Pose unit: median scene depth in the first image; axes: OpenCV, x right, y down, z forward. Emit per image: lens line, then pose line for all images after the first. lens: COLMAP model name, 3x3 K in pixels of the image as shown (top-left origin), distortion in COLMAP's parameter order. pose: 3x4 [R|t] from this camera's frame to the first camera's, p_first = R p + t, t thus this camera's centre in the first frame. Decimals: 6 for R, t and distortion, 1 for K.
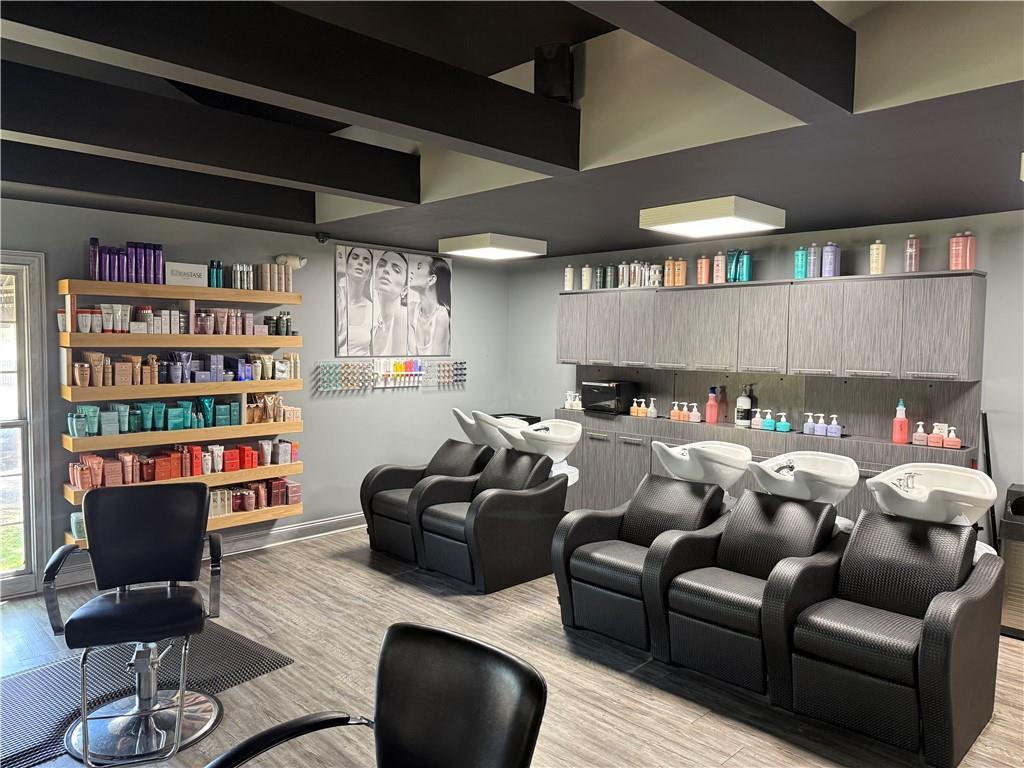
lens RADIAL K [[724.8, 0, 510.7], [0, 724.8, 382.6], [0, 0, 1]] dist [0.048320, -0.042539]
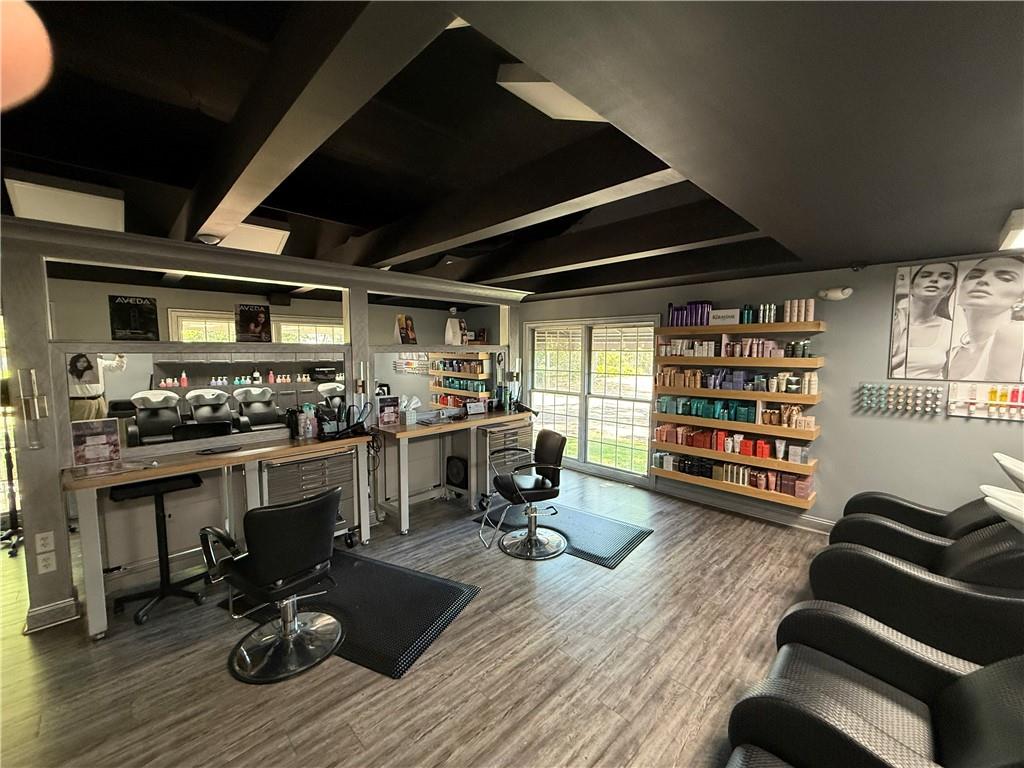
lens RADIAL K [[412.0, 0, 508.8], [0, 412.0, 384.5], [0, 0, 1]] dist [0.003828, 0.000285]
pose [[-0.003500, 0.065628, -0.997838, 0.373767], [-0.063447, 0.995819, 0.065717, -0.034022], [0.997979, 0.063539, 0.000678, 0.513558]]
